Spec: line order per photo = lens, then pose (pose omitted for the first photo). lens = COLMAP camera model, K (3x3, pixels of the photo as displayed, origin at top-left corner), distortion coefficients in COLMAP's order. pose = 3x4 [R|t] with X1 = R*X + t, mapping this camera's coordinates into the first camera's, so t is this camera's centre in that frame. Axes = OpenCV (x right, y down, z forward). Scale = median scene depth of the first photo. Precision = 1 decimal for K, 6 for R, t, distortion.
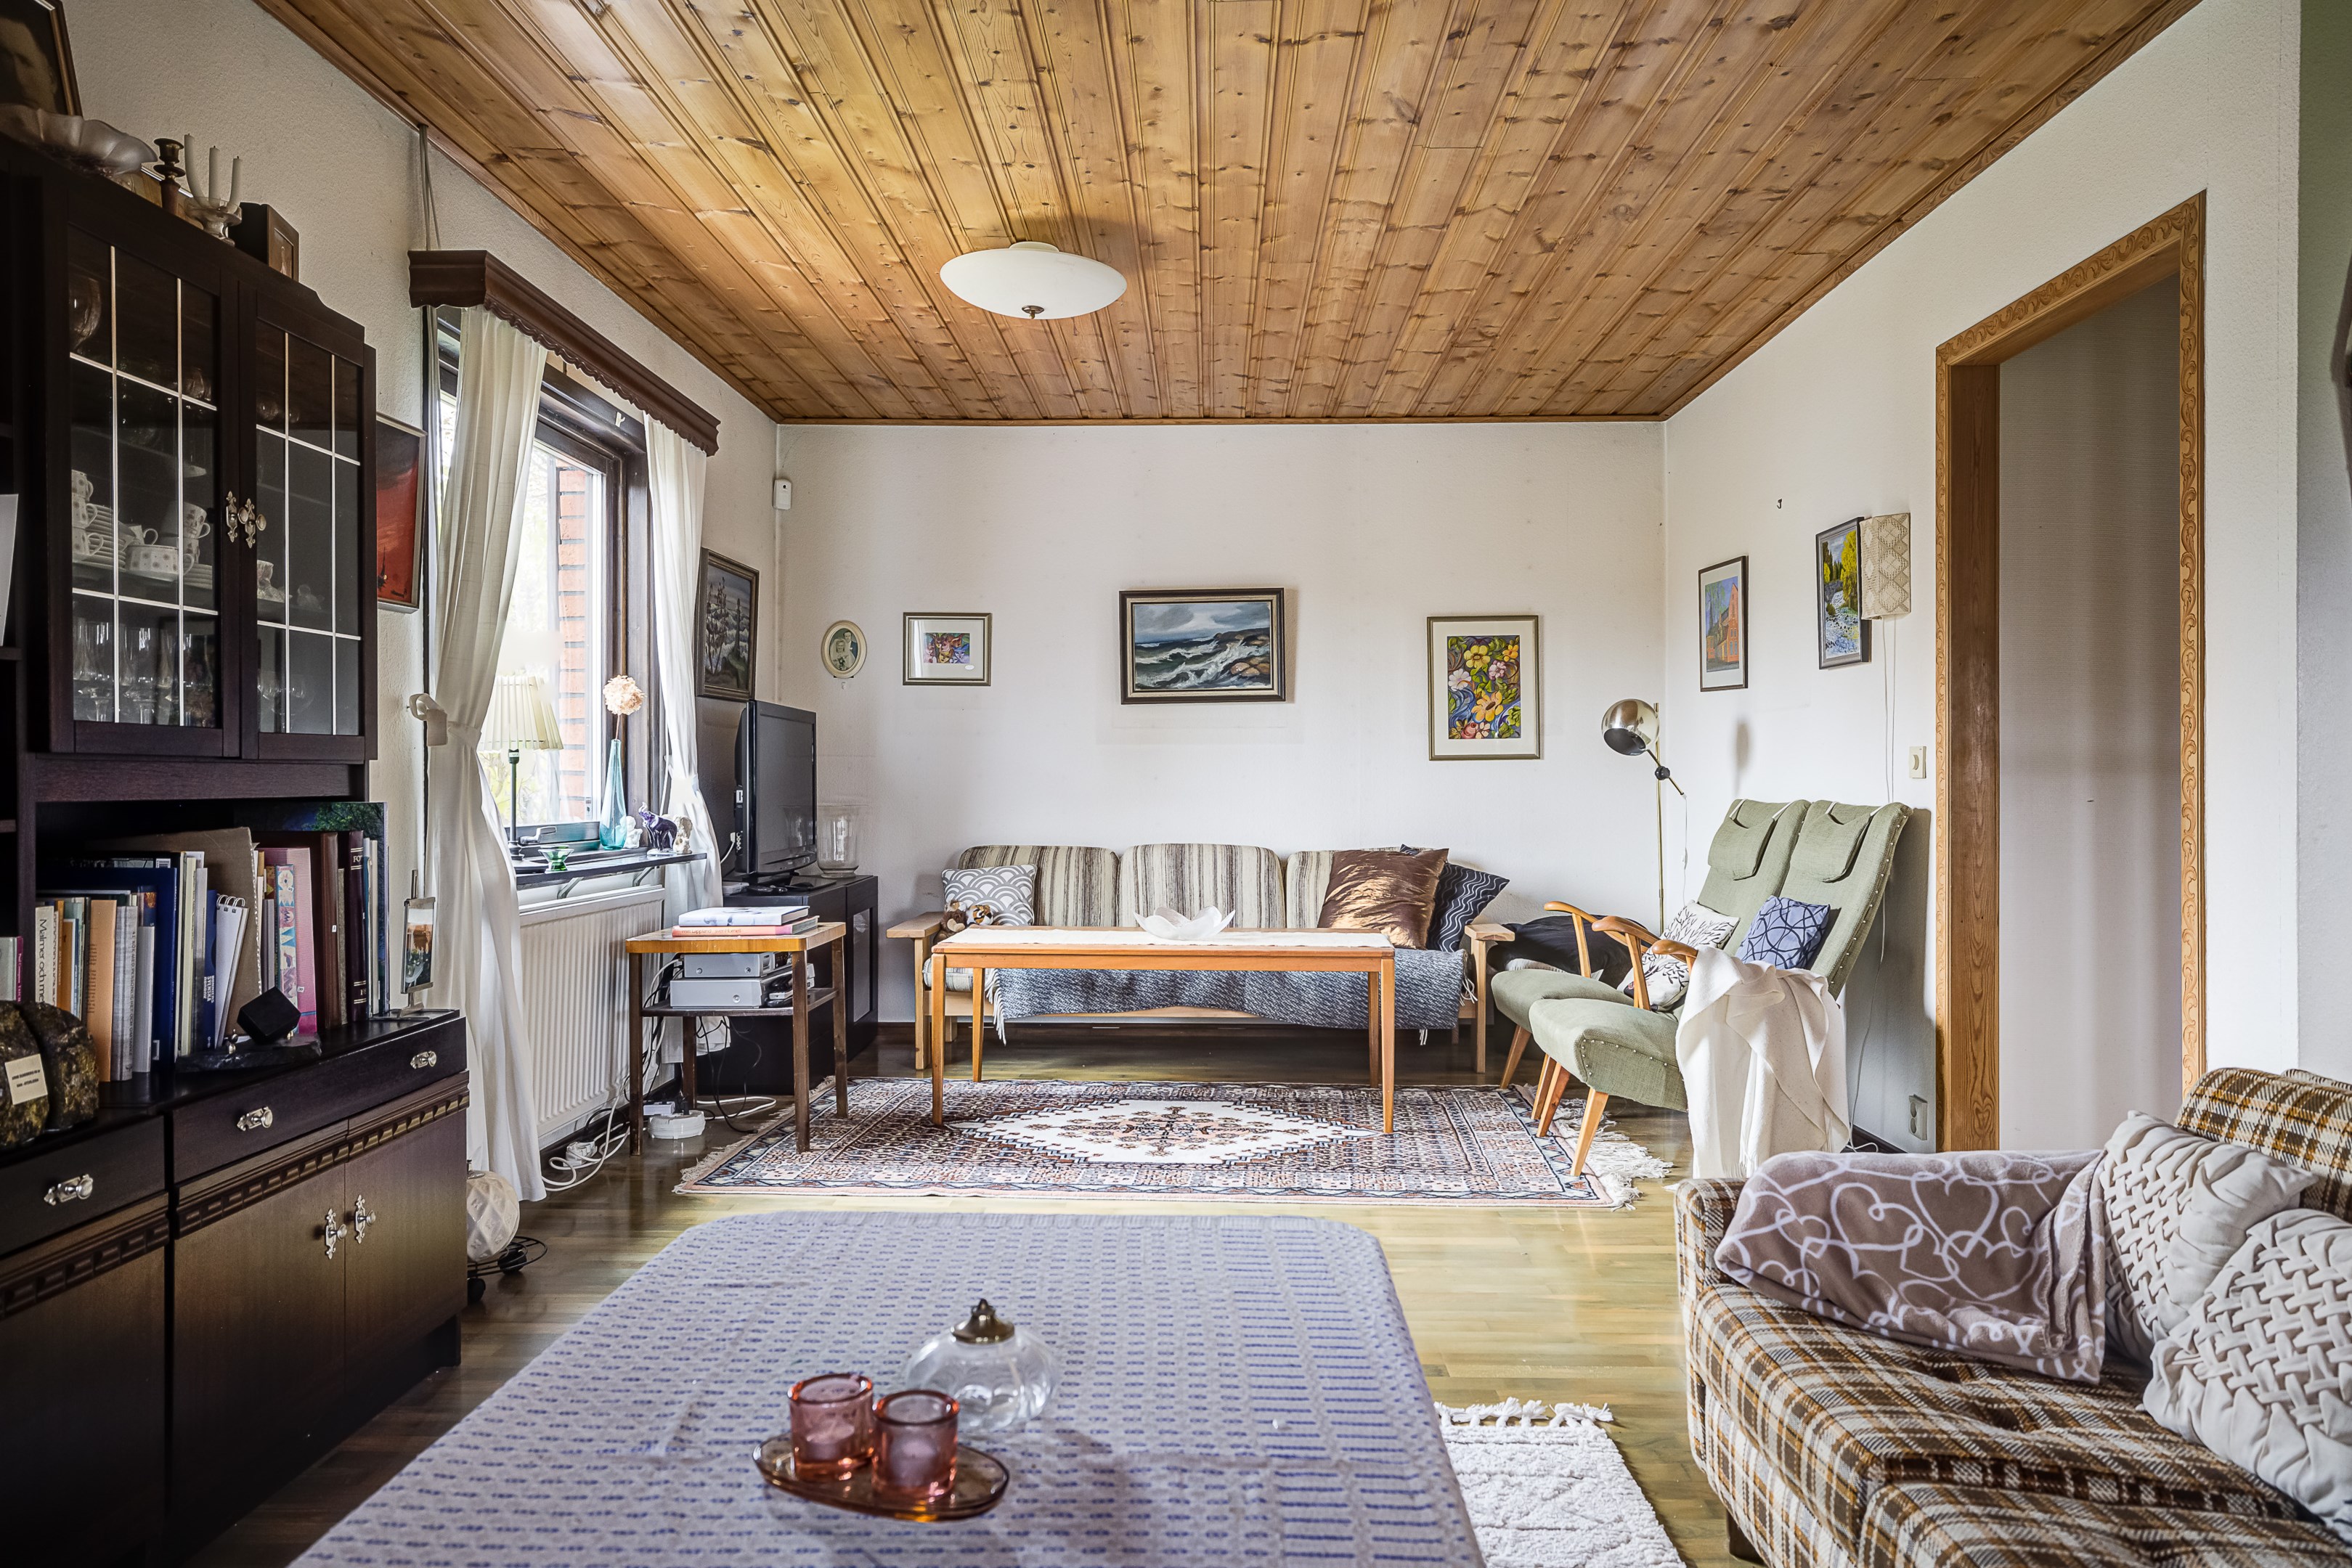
lens RADIAL K [[1535.5, 0, 1176.0], [0, 1535.5, 784.0], [0, 0, 1]] dist [-0.027836, 0.036330]
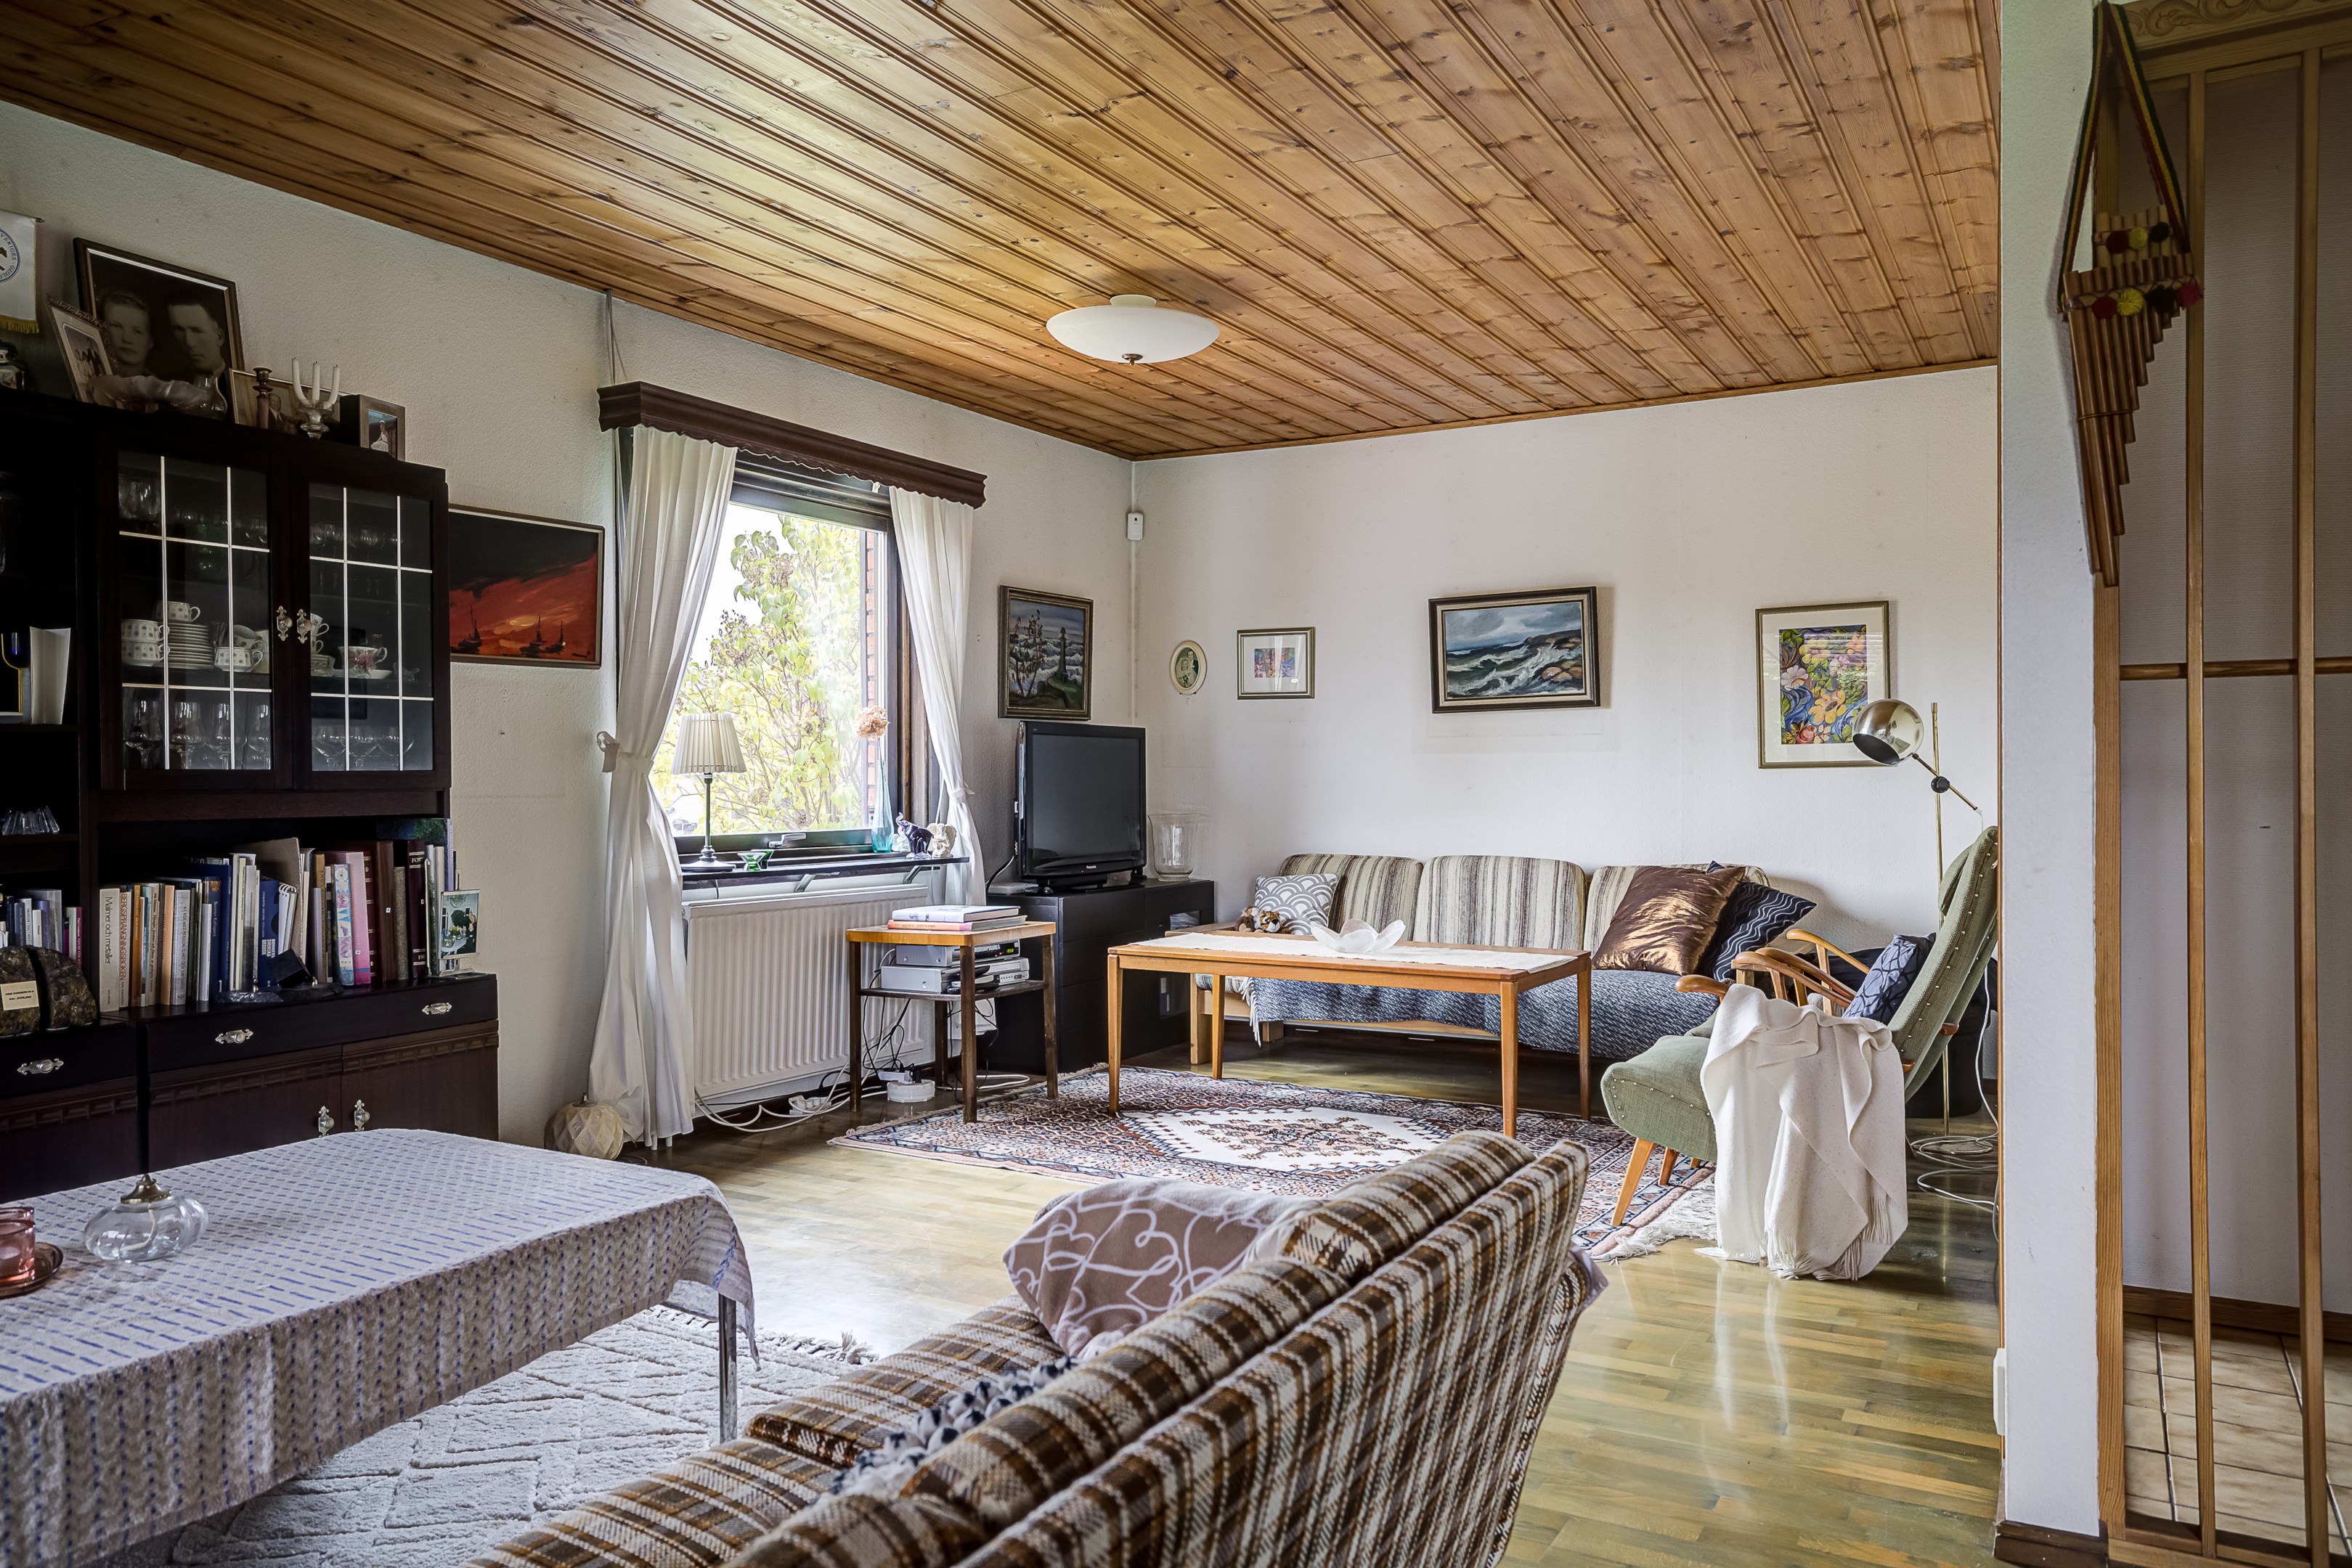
lens RADIAL K [[1574.8, 0, 1176.0], [0, 1574.8, 784.0], [0, 0, 1]] dist [-0.004209, 0.002945]
pose [[0.889026, -0.002049, -0.457853, 0.307552], [0.002464, 0.999997, 0.000307, -0.007789], [0.457851, -0.001401, 0.889028, 0.023277]]
